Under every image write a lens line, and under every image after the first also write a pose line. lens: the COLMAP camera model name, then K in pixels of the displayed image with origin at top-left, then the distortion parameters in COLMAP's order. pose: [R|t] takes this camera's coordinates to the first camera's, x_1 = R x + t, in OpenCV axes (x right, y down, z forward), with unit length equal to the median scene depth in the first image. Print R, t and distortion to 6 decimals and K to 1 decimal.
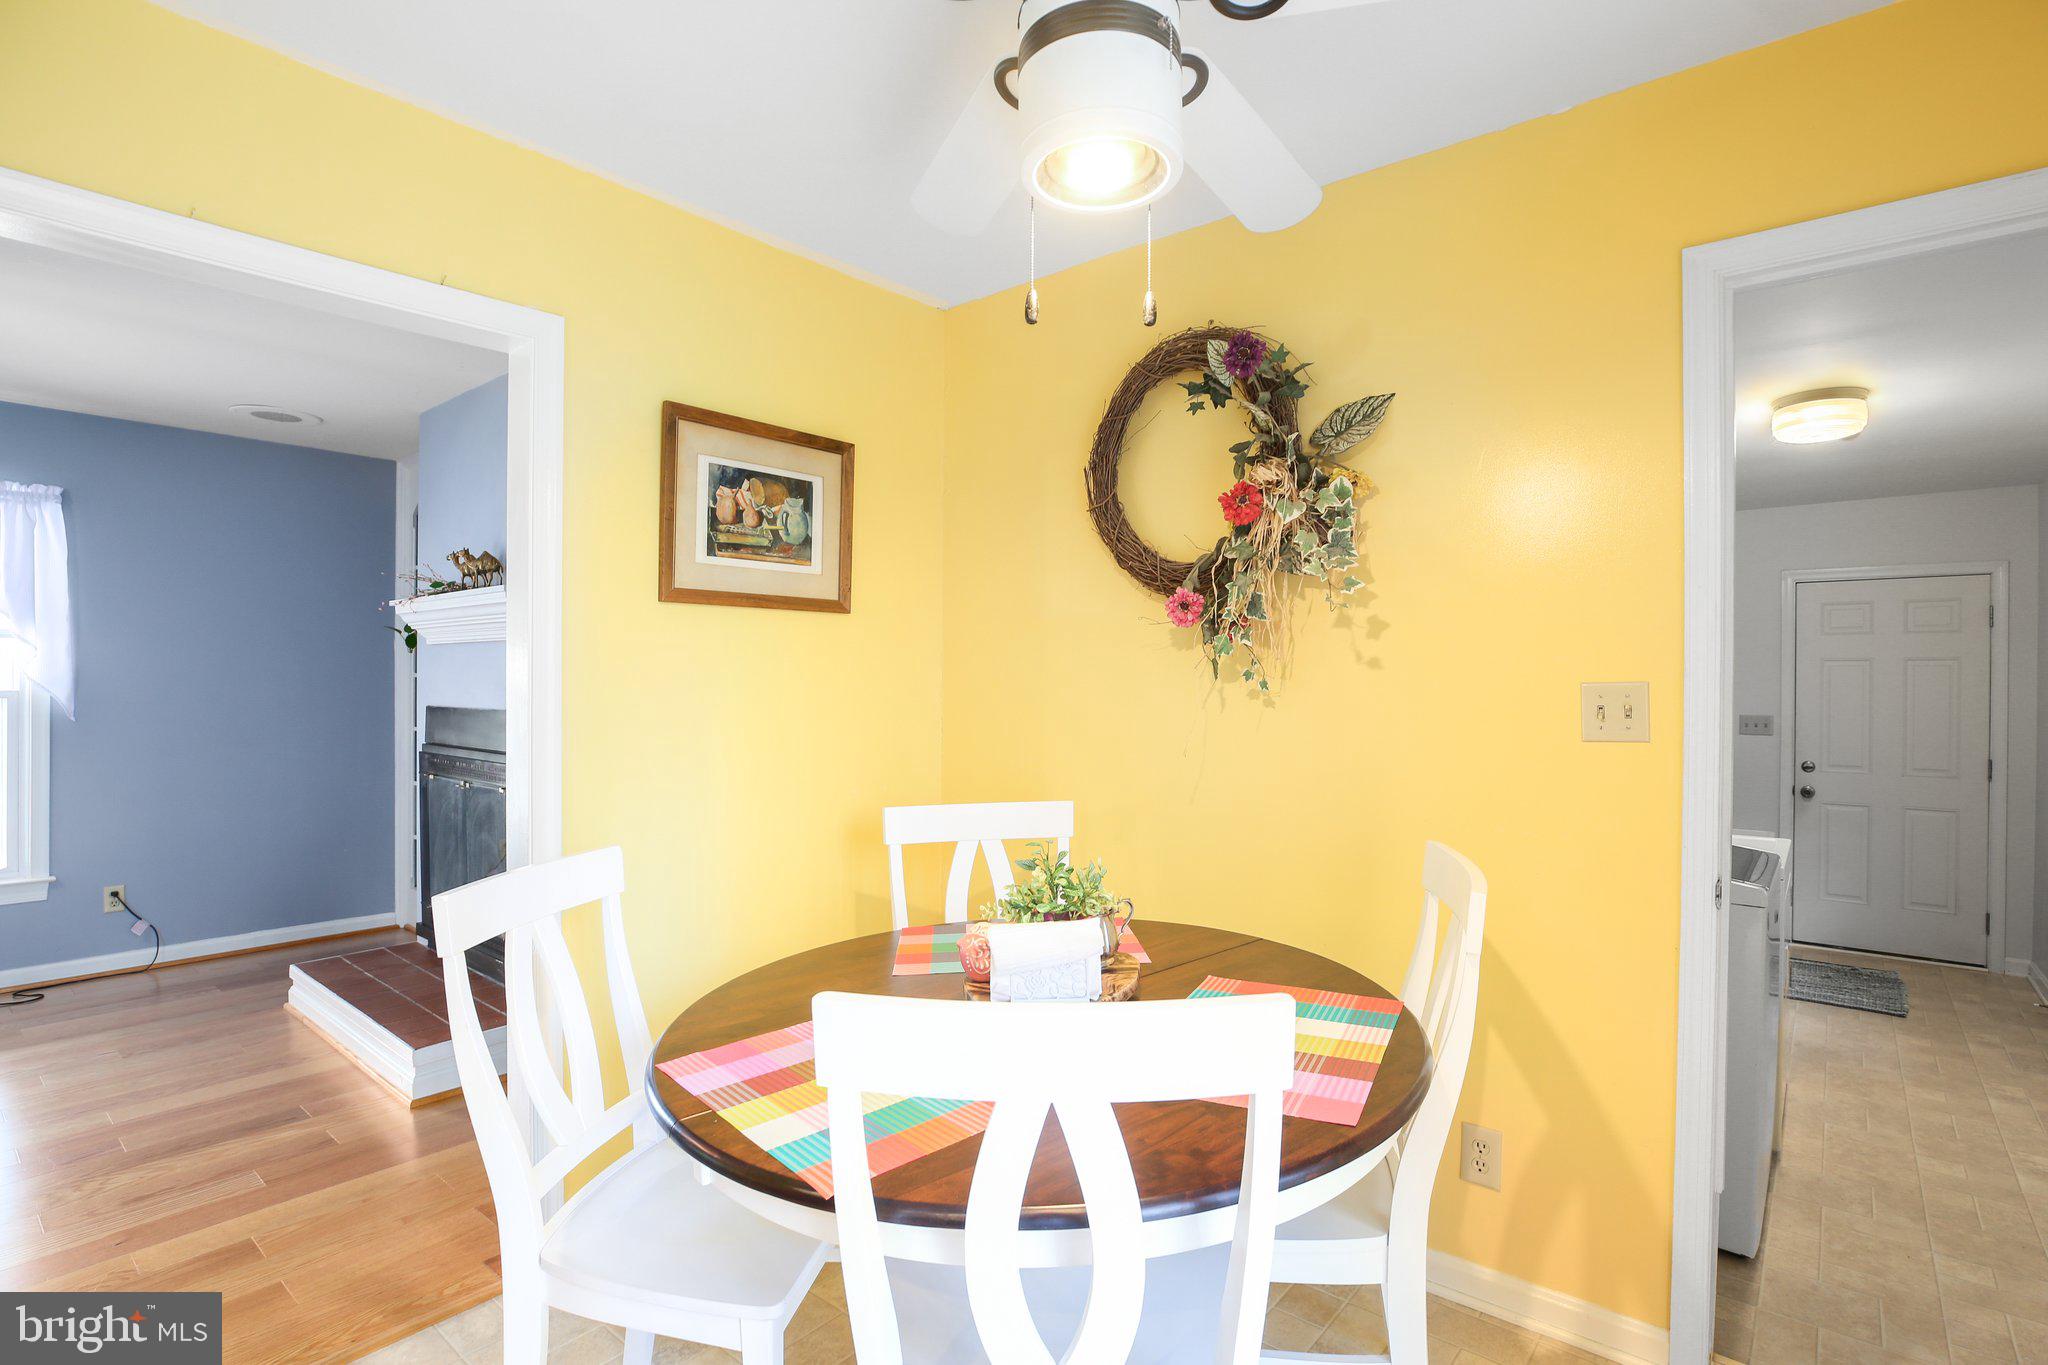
lens RADIAL K [[996.4, 0, 1015.4], [0, 996.4, 677.9], [0, 0, 1]] dist [-0.017839, 0.001390]
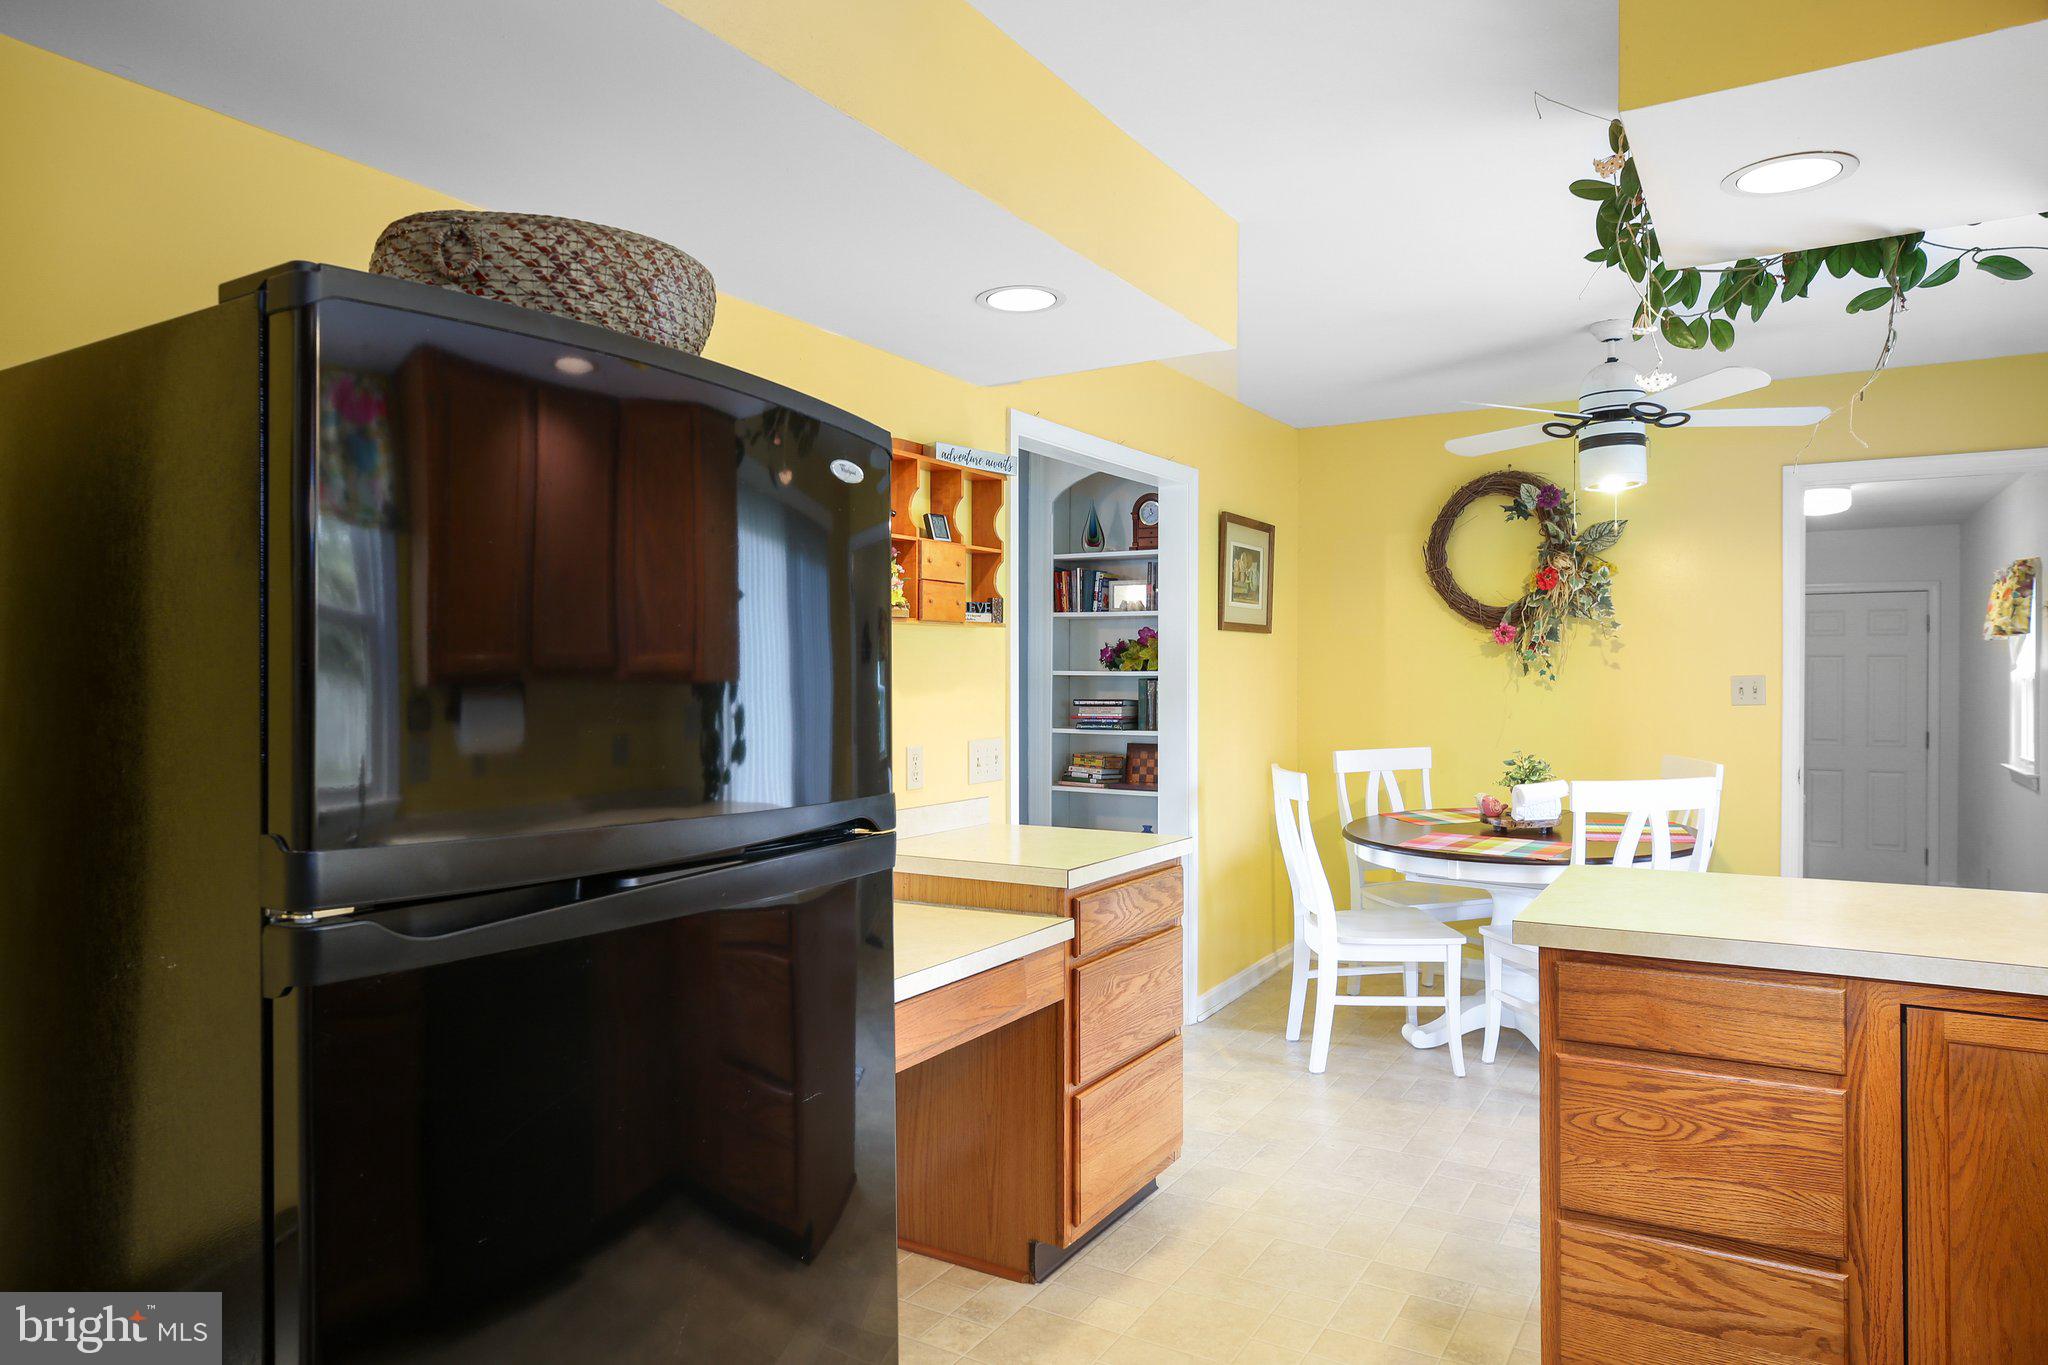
lens RADIAL K [[1310.8, 0, 1010.8], [0, 1310.8, 682.6], [0, 0, 1]] dist [0.016580, -0.001142]
pose [[0.986071, -0.004093, 0.166276, -0.973222], [0.002936, 0.999970, 0.007205, -0.003922], [-0.166300, -0.006616, 0.986053, -1.033520]]
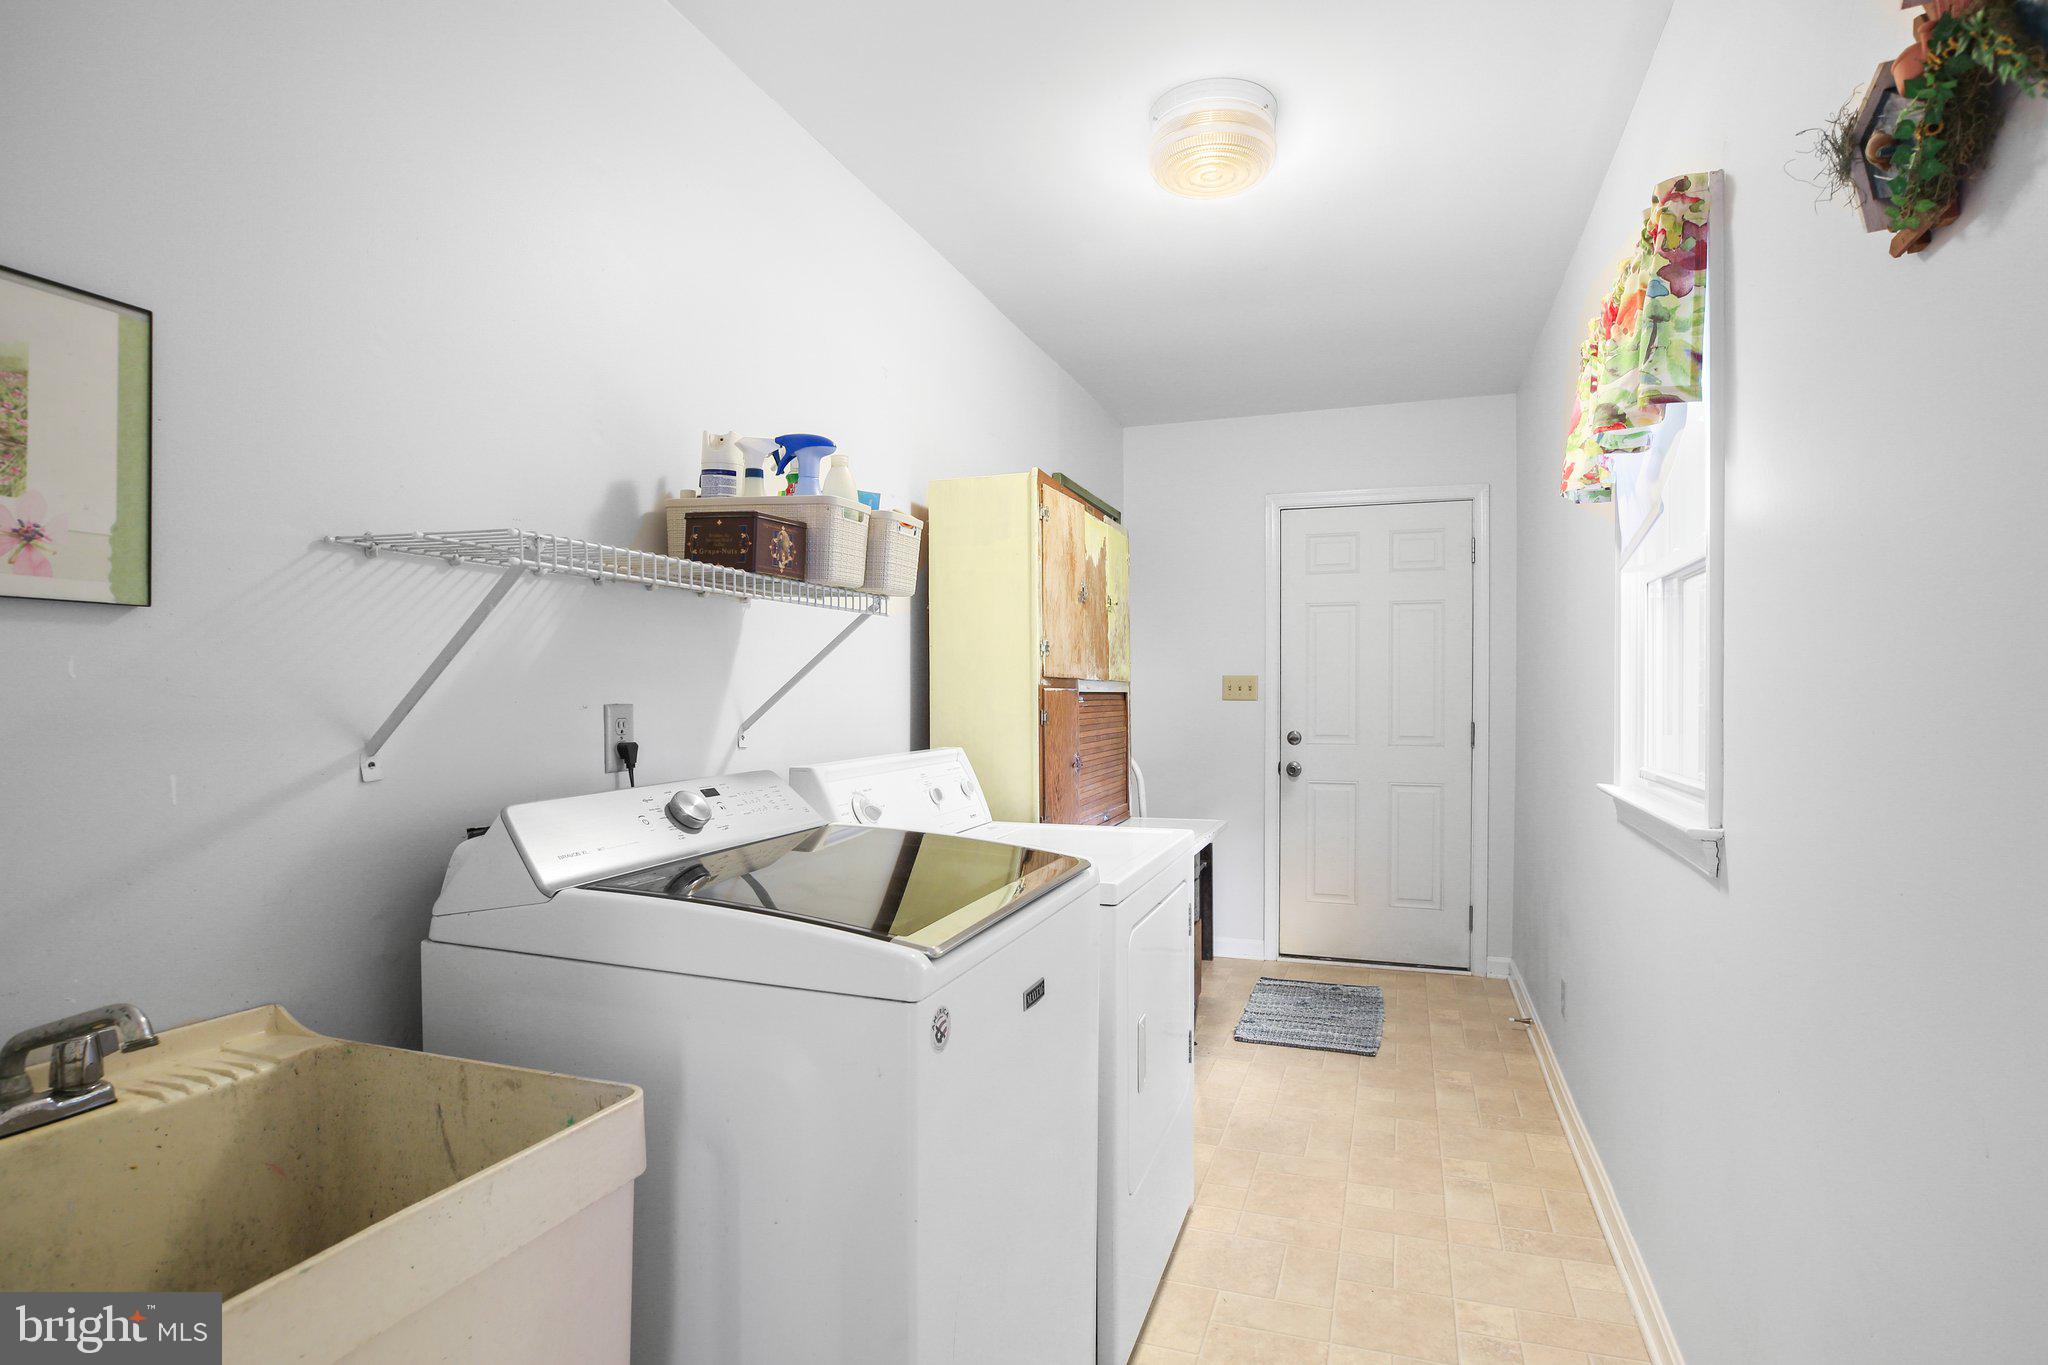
lens RADIAL K [[1073.6, 0, 1038.7], [0, 1073.6, 681.1], [0, 0, 1]] dist [-0.021005, 0.003275]
pose [[0.932634, 0.003345, 0.360808, 0.638876], [-0.003388, 0.999994, -0.000515, 0.097595], [-0.360807, -0.000742, 0.932640, 0.562175]]
